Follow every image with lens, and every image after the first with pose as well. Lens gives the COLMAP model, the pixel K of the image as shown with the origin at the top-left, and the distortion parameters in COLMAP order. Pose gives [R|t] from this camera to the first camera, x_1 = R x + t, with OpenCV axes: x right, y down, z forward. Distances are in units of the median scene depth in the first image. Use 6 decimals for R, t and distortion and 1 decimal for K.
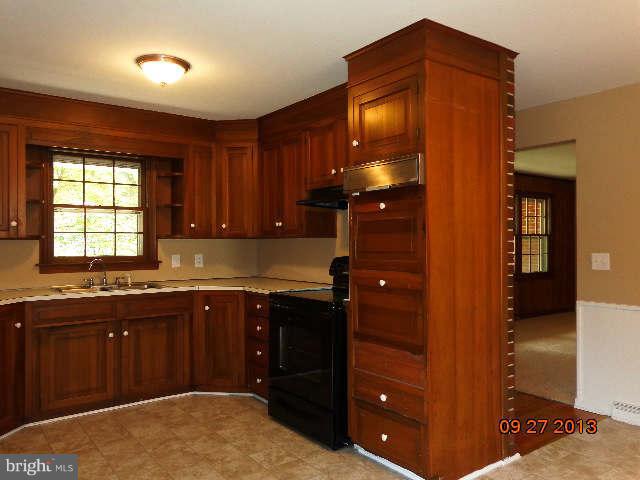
lens RADIAL K [[497.5, 0, 320.0], [0, 497.5, 240.0], [0, 0, 1]] dist [0.009273, 0.004013]
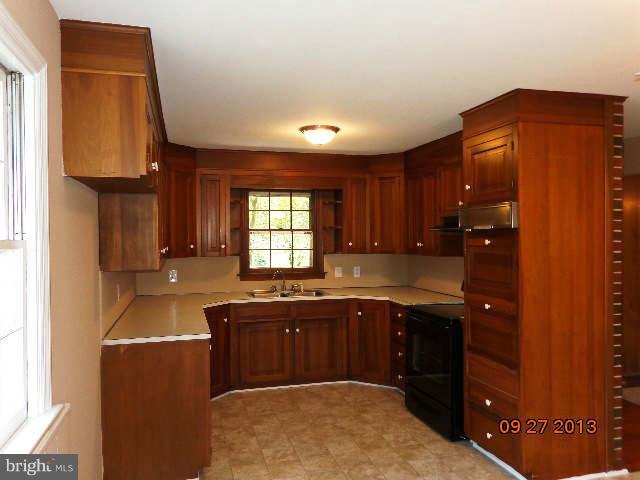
lens RADIAL K [[496.3, 0, 320.0], [0, 496.3, 240.0], [0, 0, 1]] dist [0.003169, 0.000804]
pose [[0.933029, 0.002645, -0.359791, 0.132713], [0.002443, 0.999903, 0.013685, -0.066952], [0.359792, -0.013648, 0.932933, -0.186008]]
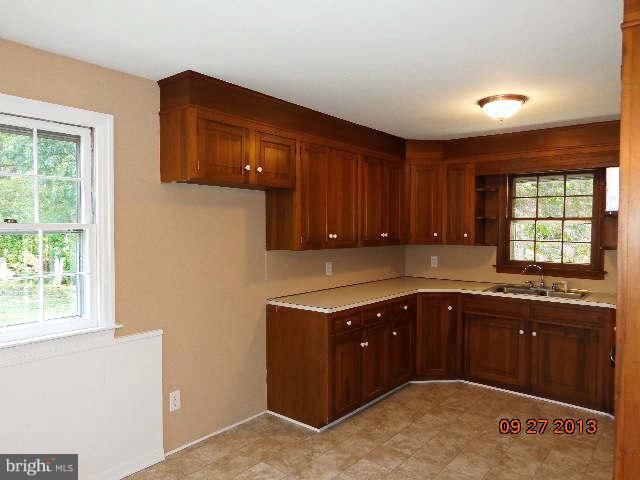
lens RADIAL K [[451.2, 0, 320.0], [0, 451.2, 240.0], [0, 0, 1]] dist [0.003188, -0.000932]
pose [[0.244822, 0.037306, -0.968850, 0.494214], [-0.003080, 0.999284, 0.037700, -0.064399], [0.969563, -0.006246, 0.244762, 0.296604]]
